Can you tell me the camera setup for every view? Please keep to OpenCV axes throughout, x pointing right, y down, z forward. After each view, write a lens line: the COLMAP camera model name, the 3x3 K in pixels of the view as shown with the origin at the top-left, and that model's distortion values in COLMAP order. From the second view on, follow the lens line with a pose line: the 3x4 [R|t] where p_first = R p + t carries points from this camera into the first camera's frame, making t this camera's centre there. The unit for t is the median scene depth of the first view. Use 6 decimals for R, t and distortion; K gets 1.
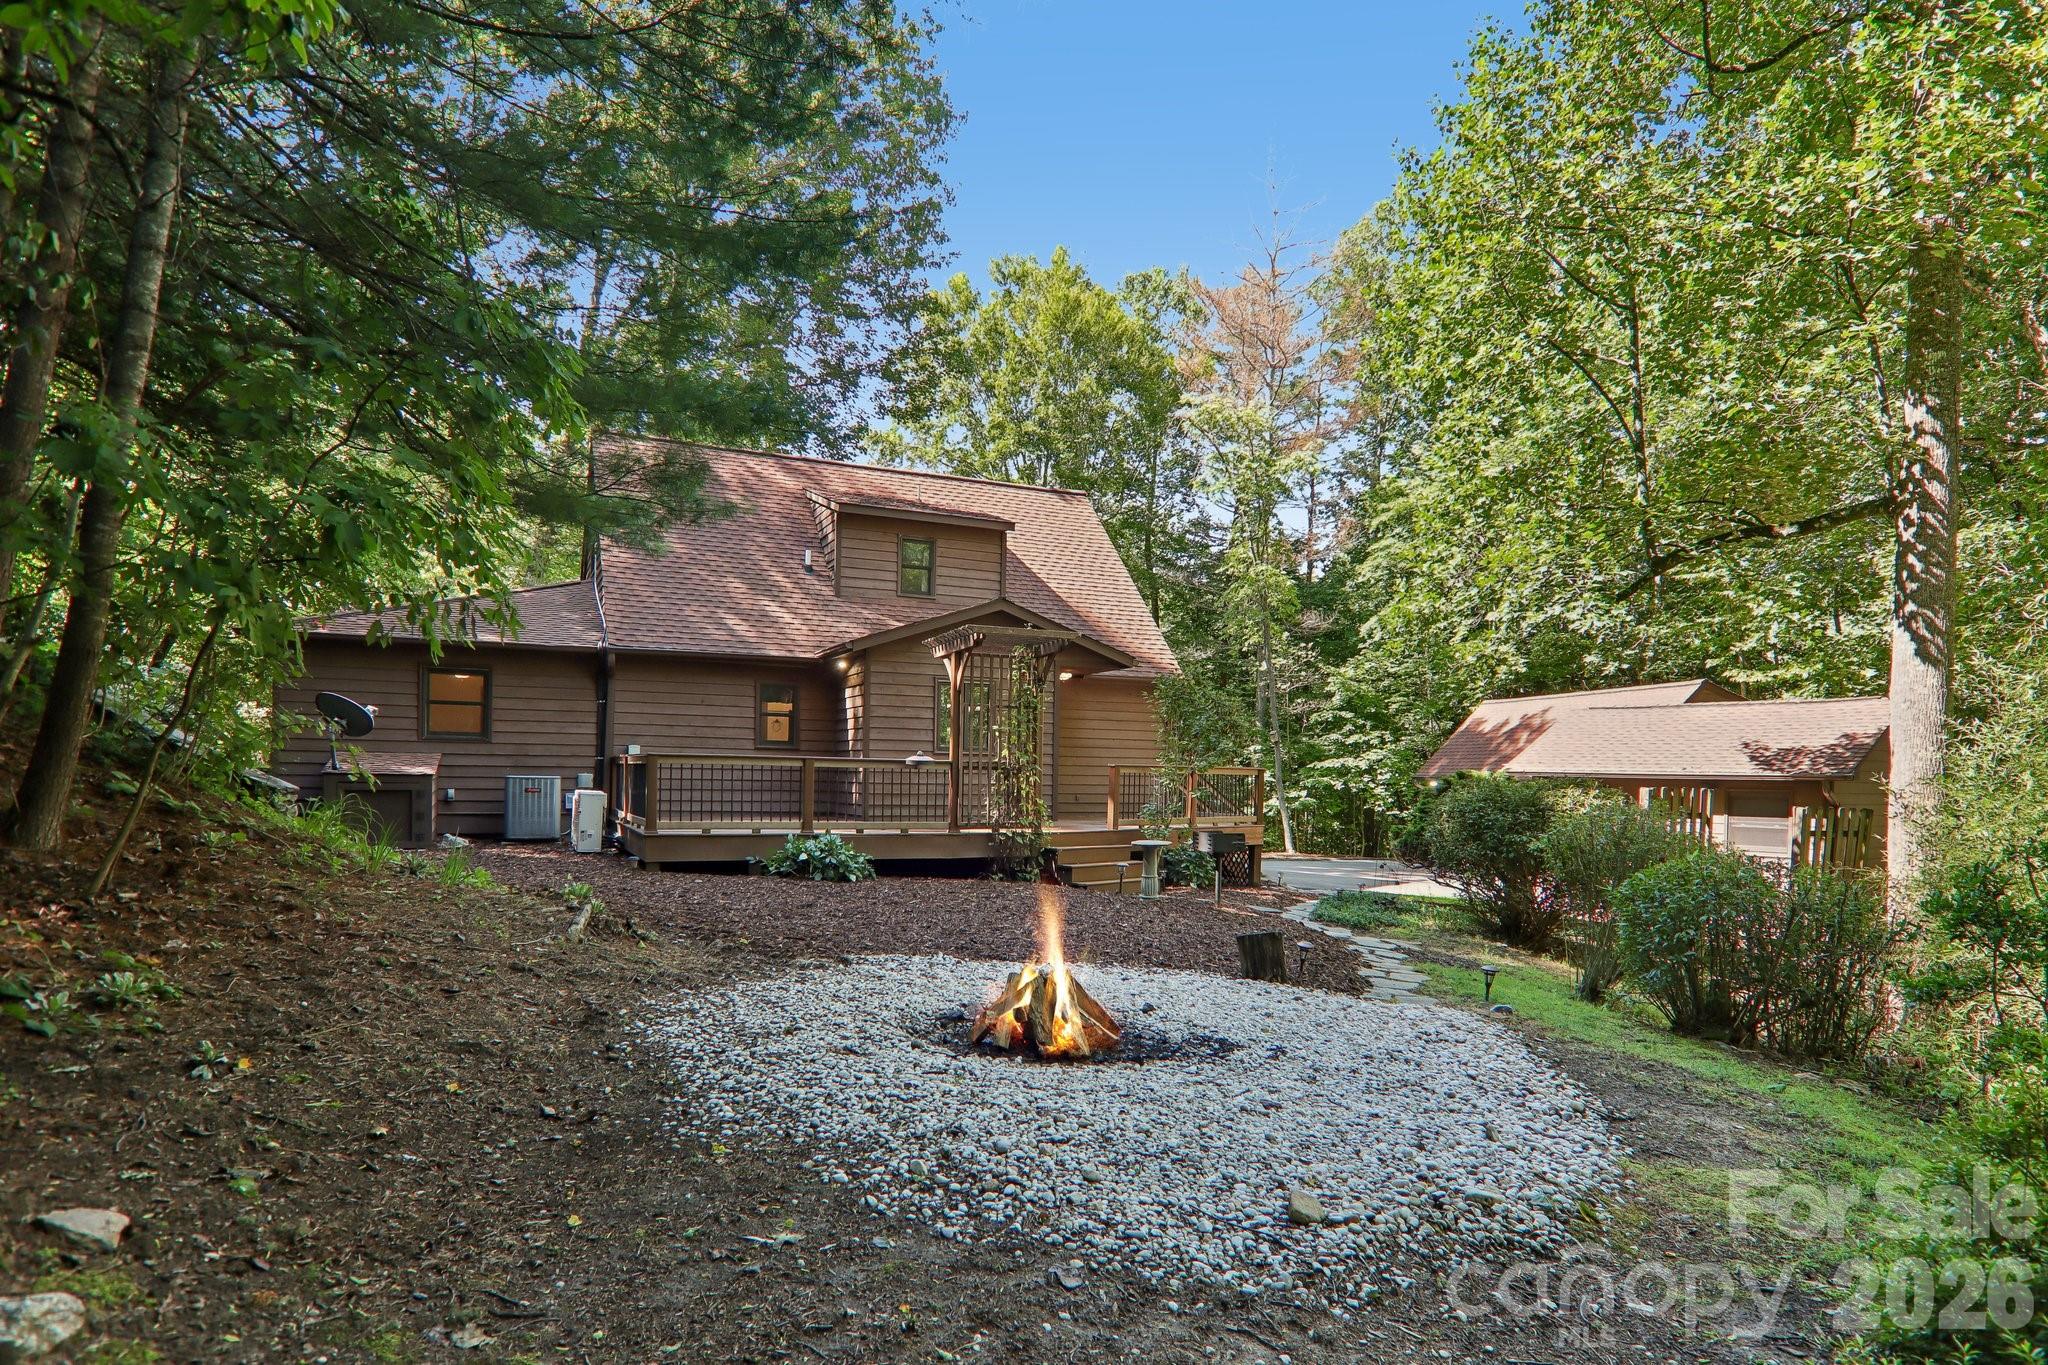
lens RADIAL K [[1172.3, 0, 1014.1], [0, 1172.3, 754.6], [0, 0, 1]] dist [0.002231, -0.011989]
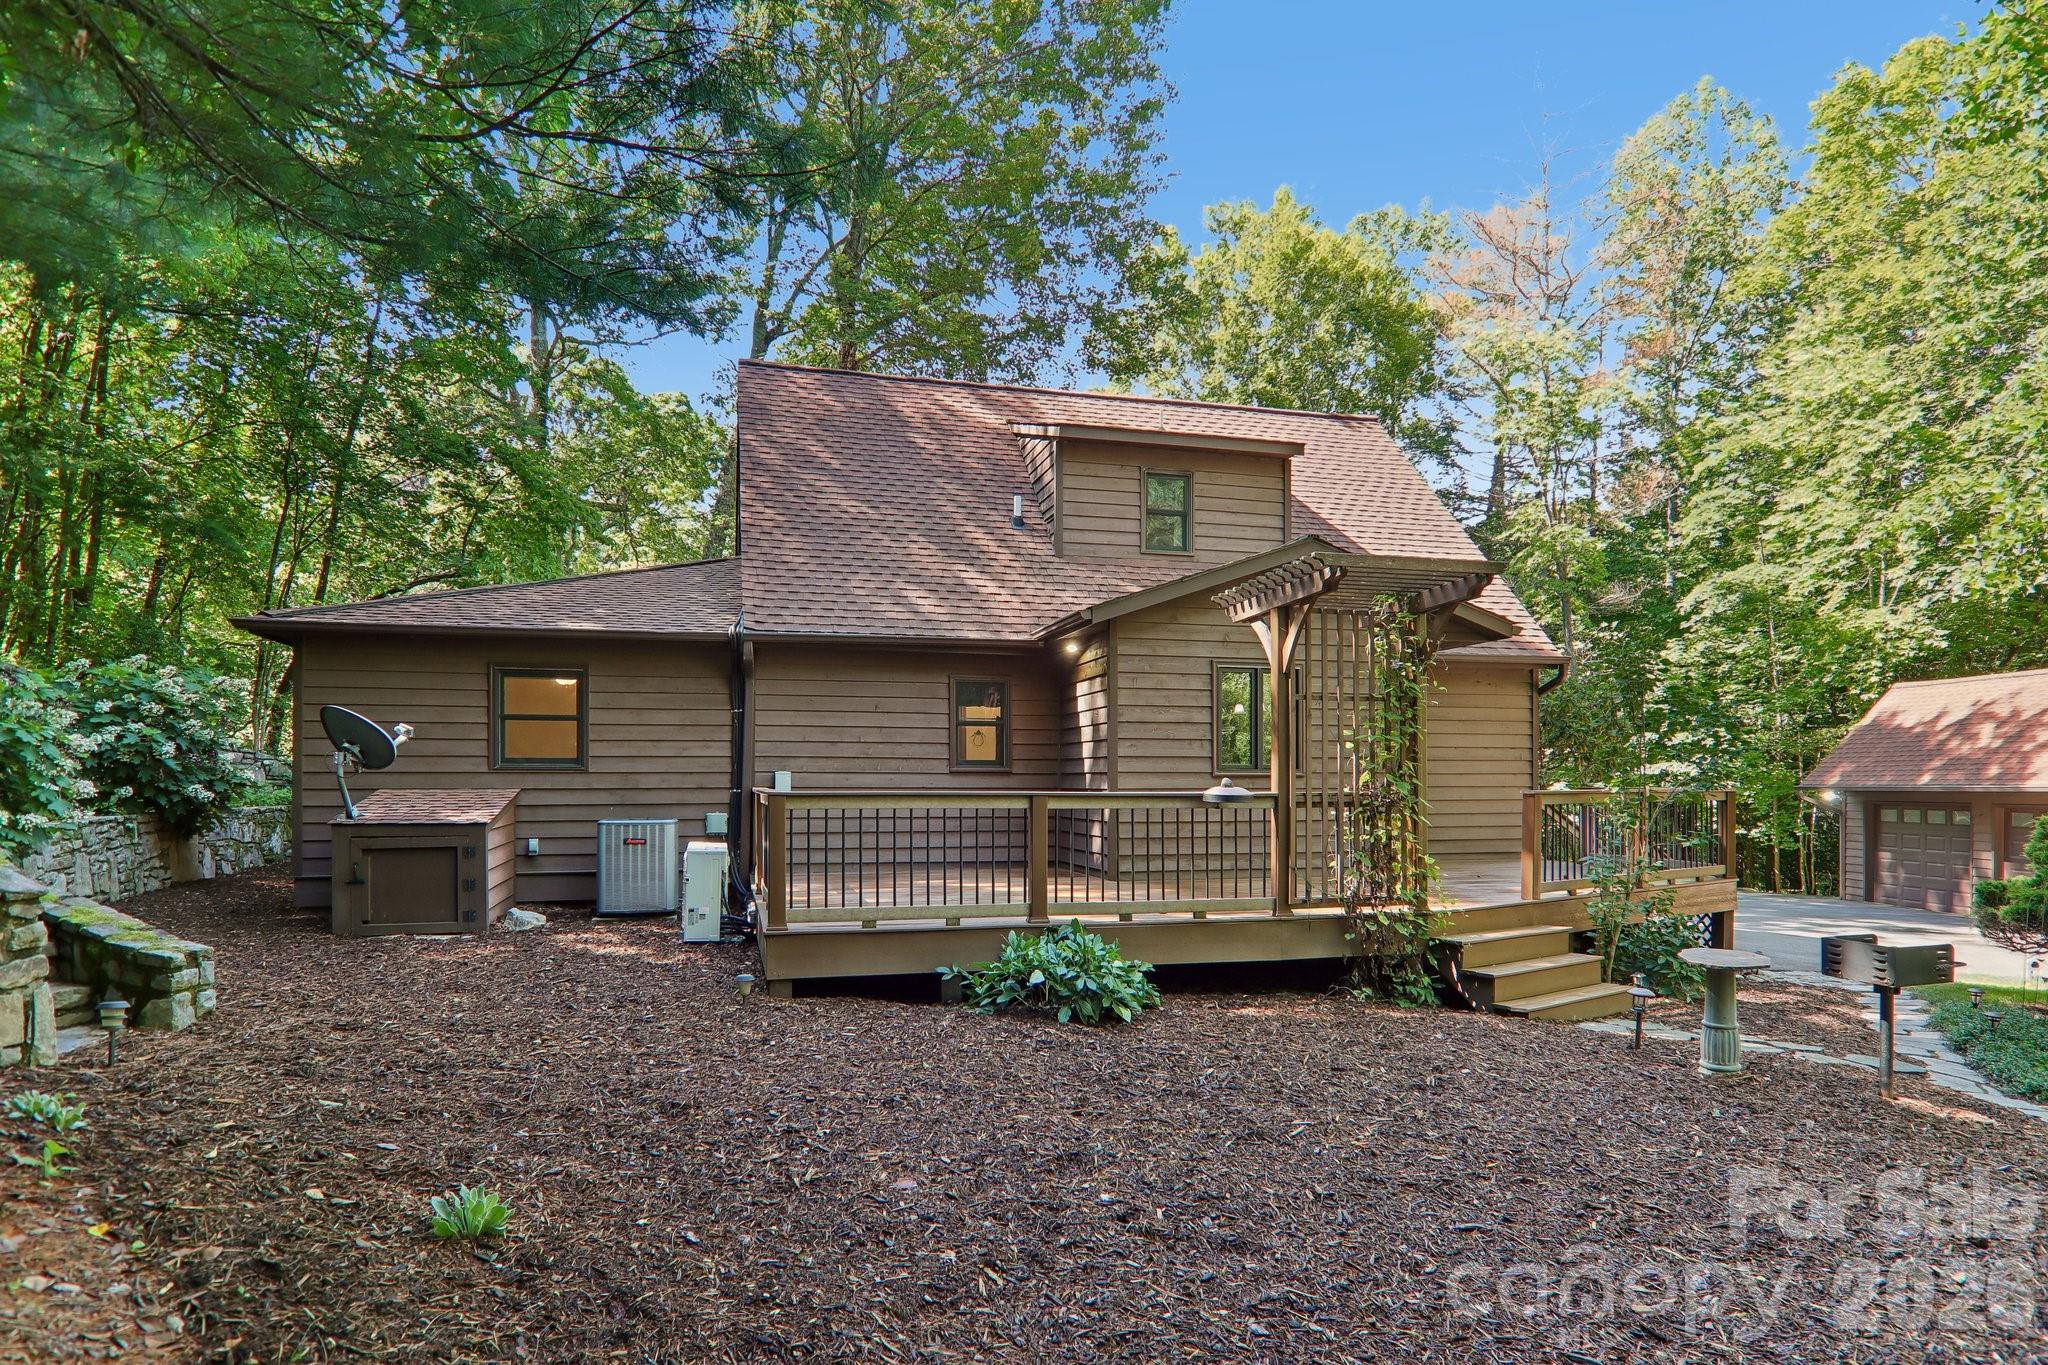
lens RADIAL K [[1172.3, 0, 1020.1], [0, 1172.3, 692.8], [0, 0, 1]] dist [0.002231, -0.011989]
pose [[0.987039, -0.028684, -0.157899, -0.065030], [0.019147, 0.997918, -0.061592, -0.008282], [0.159337, 0.057771, 0.985533, 0.301802]]
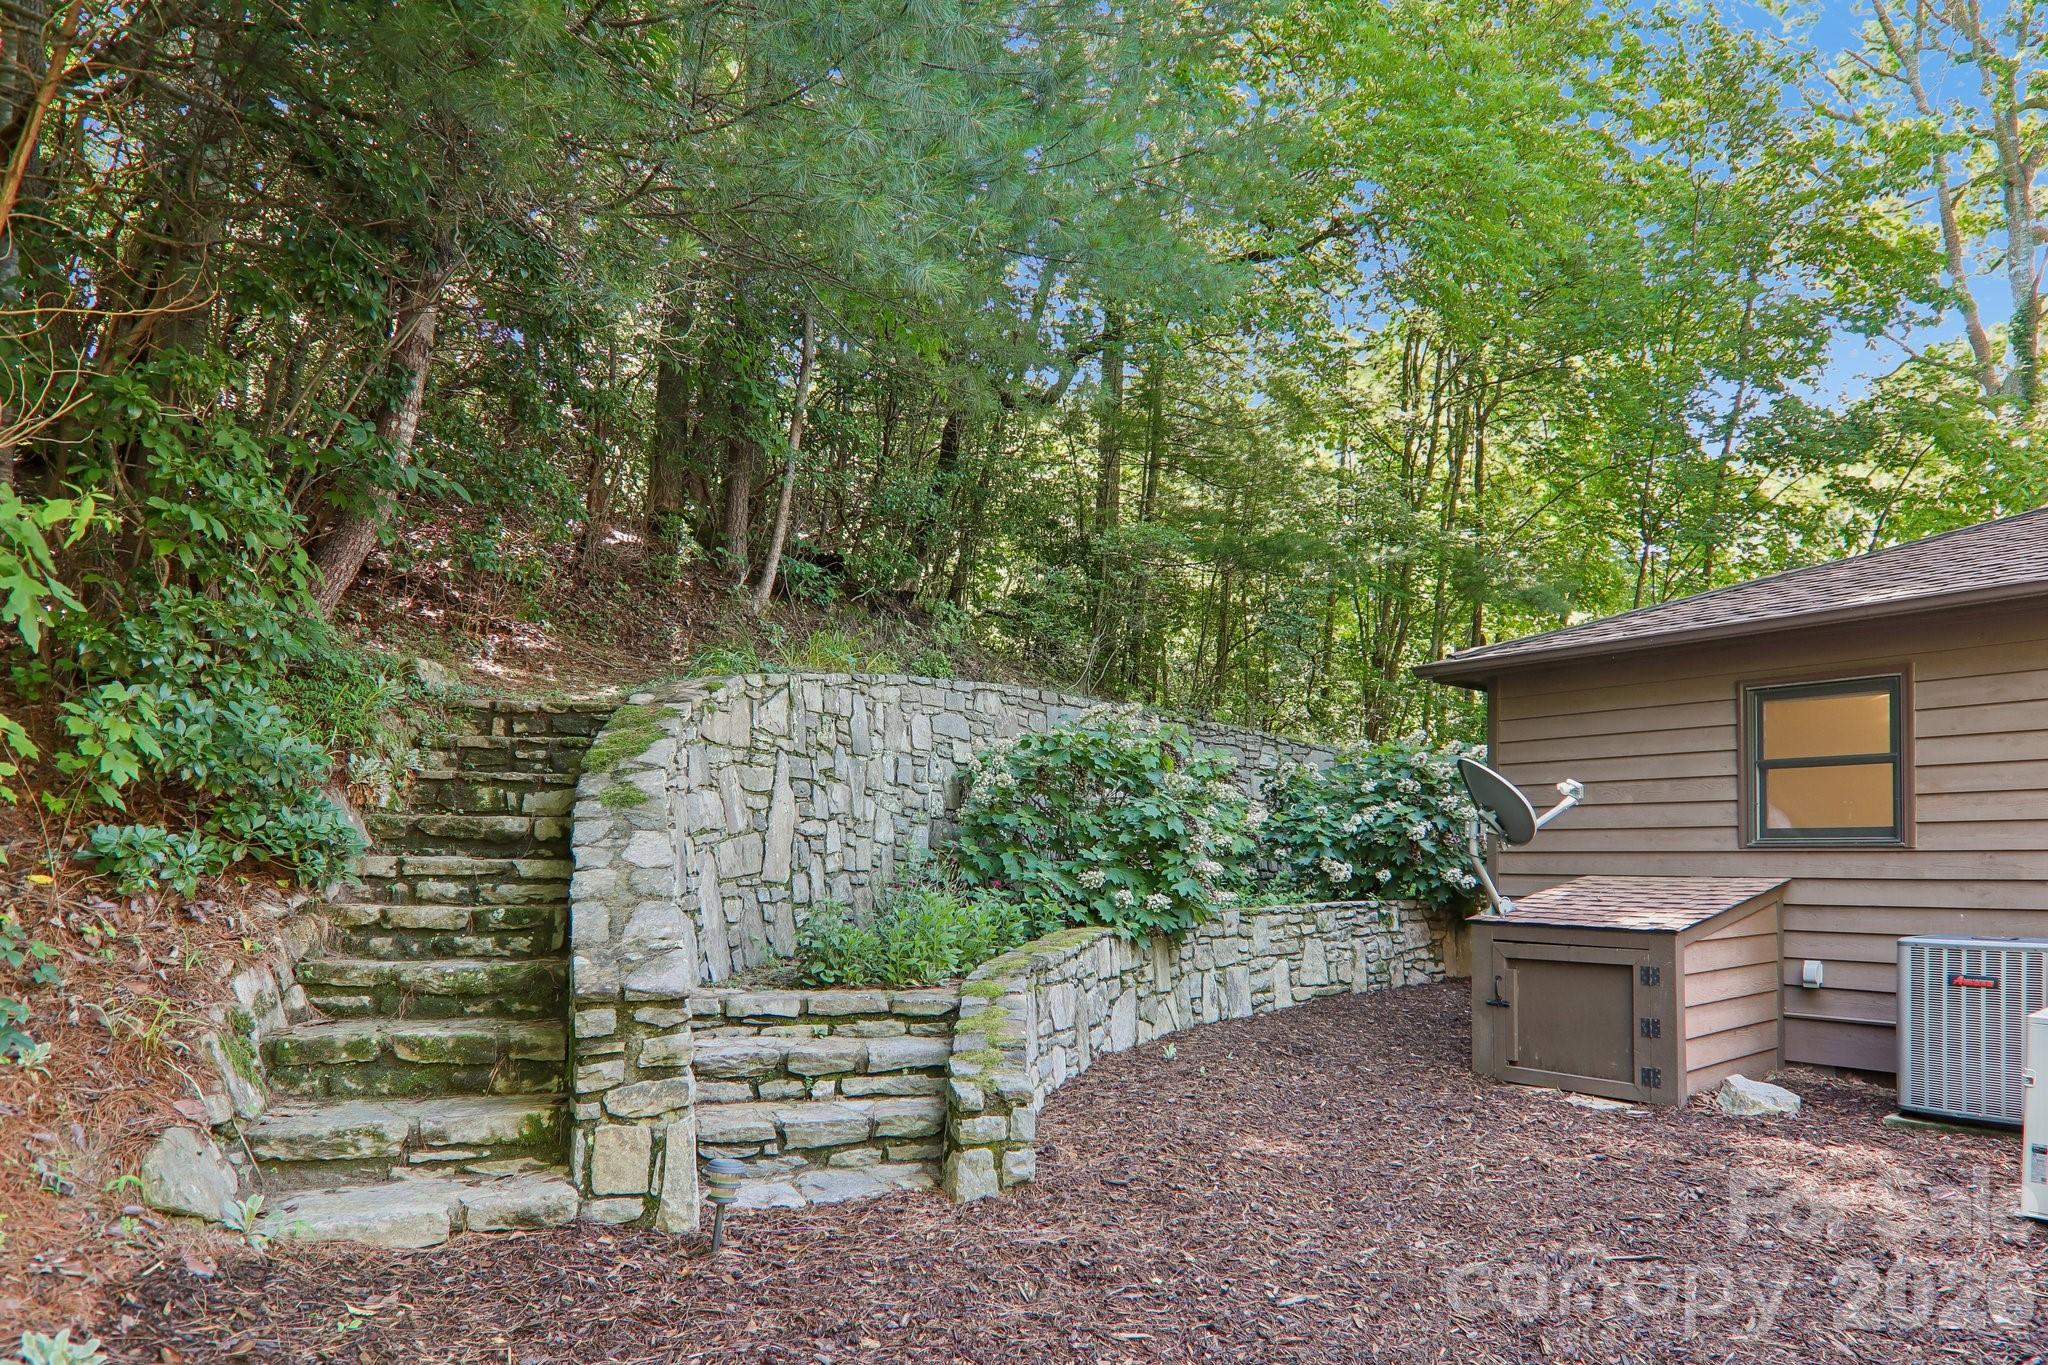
lens RADIAL K [[1172.3, 0, 1034.2], [0, 1172.3, 815.7], [0, 0, 1]] dist [0.002231, -0.011989]
pose [[0.255137, -0.054297, -0.965379, -0.120199], [0.008004, 0.998506, -0.054045, -0.002335], [0.966872, 0.006062, 0.255191, 0.544506]]
